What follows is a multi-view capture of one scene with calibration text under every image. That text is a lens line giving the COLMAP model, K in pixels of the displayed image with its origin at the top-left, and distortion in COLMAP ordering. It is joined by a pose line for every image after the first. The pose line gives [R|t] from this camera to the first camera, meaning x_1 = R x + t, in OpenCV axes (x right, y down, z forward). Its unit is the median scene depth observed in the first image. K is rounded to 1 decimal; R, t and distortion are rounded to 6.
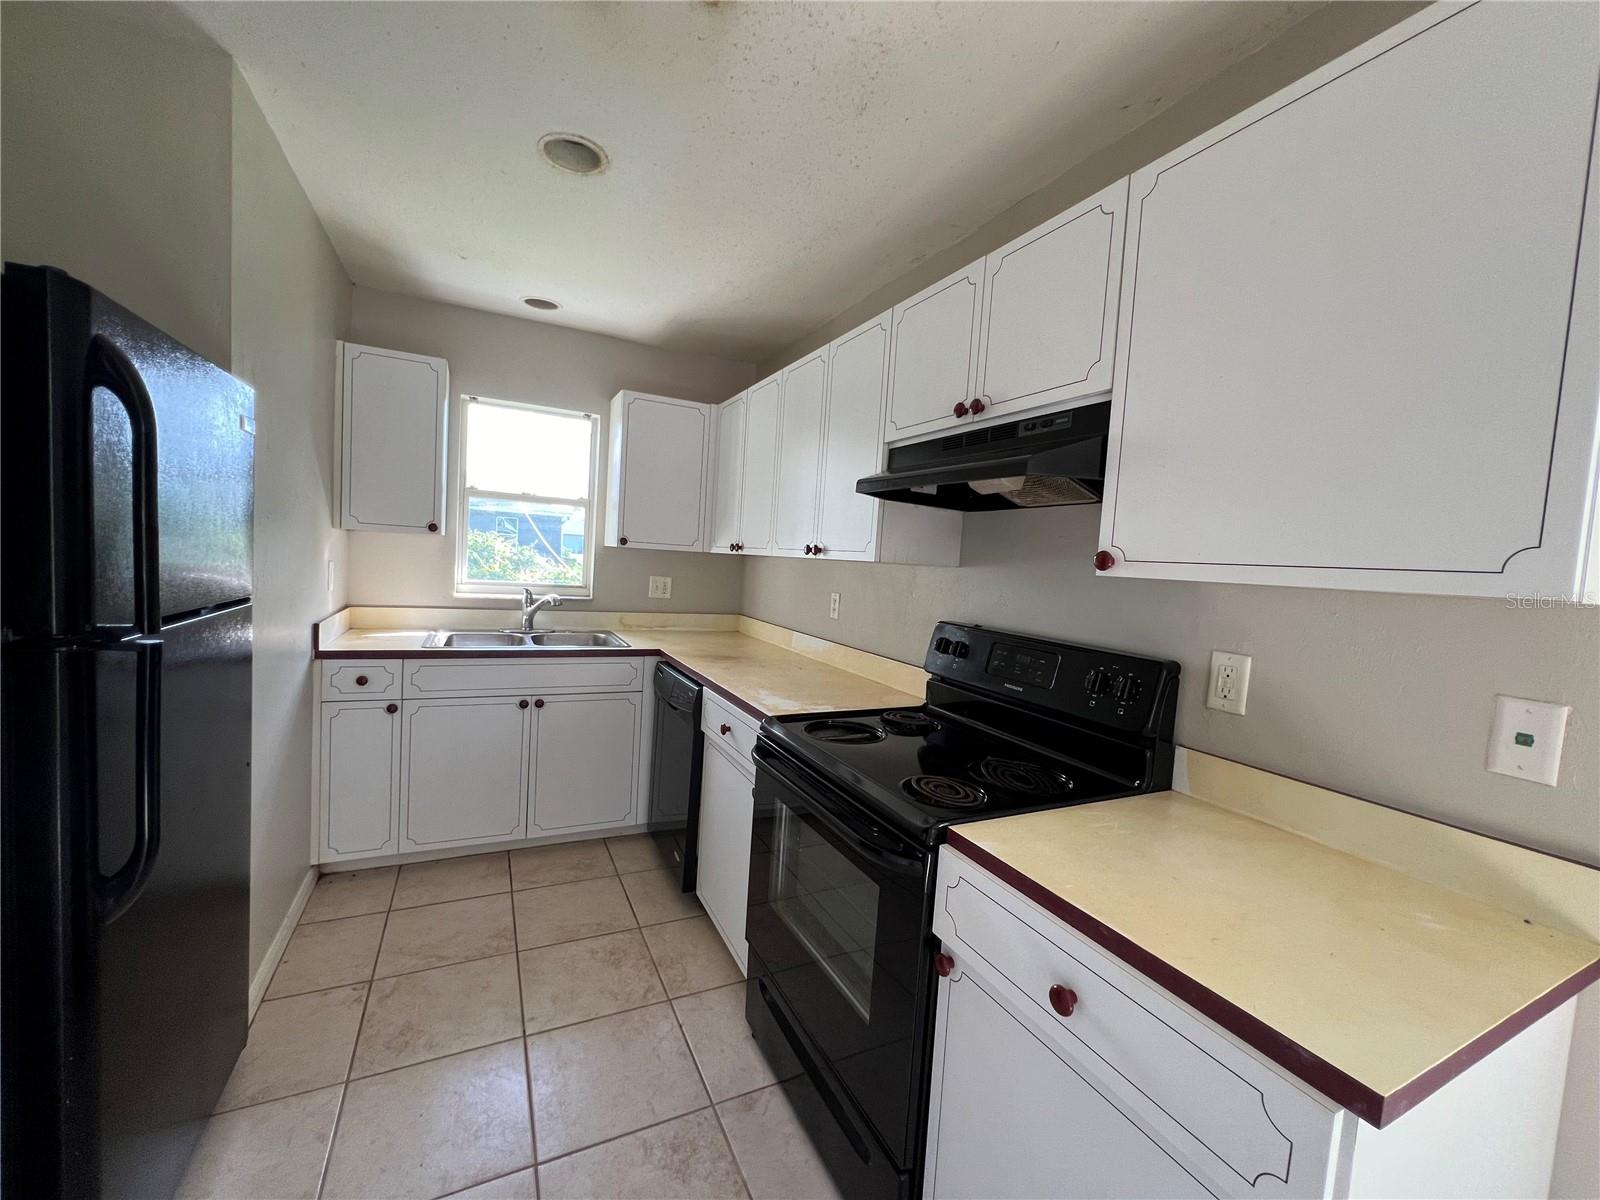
lens RADIAL K [[642.5, 0, 796.6], [0, 642.5, 598.4], [0, 0, 1]] dist [-0.001365, -0.000219]
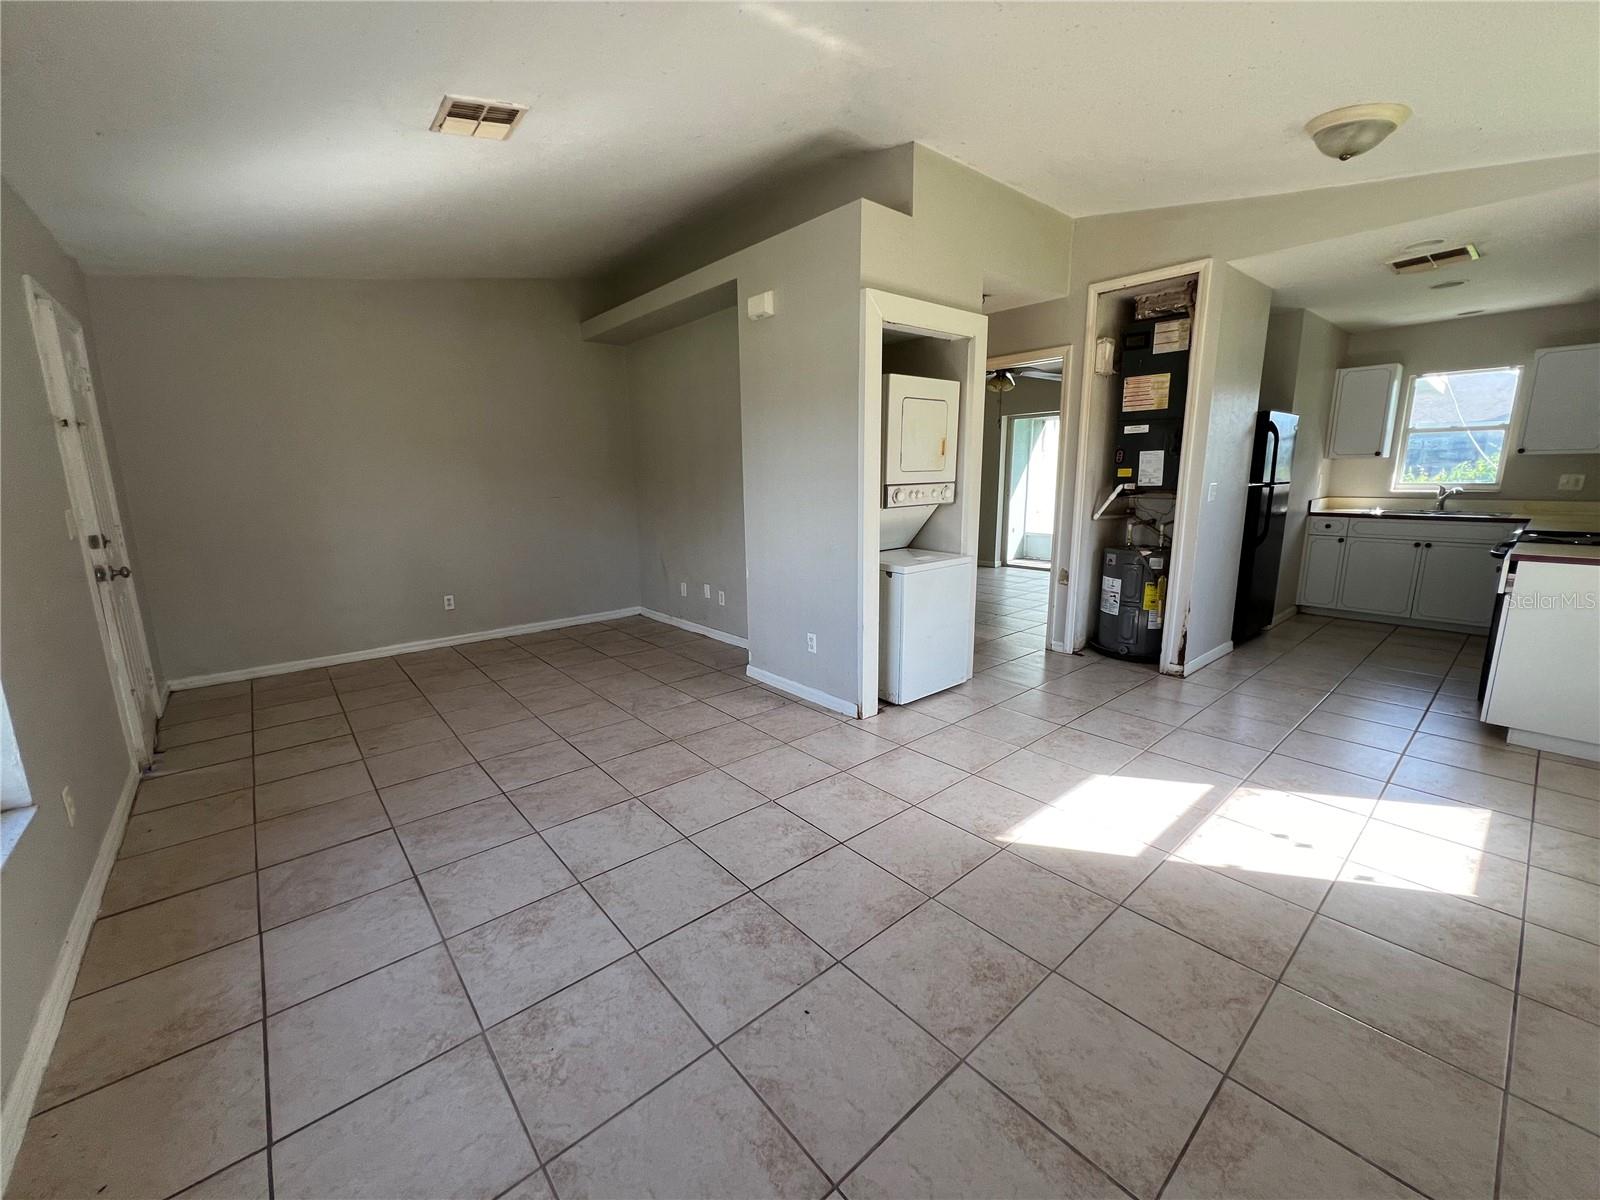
lens RADIAL K [[642.5, 0, 796.6], [0, 642.5, 598.4], [0, 0, 1]] dist [-0.001365, -0.000219]
pose [[0.236809, 0.117868, -0.964380, 0.956429], [-0.033190, 0.993016, 0.113218, 0.165500], [0.970989, 0.005197, 0.239067, -1.189963]]
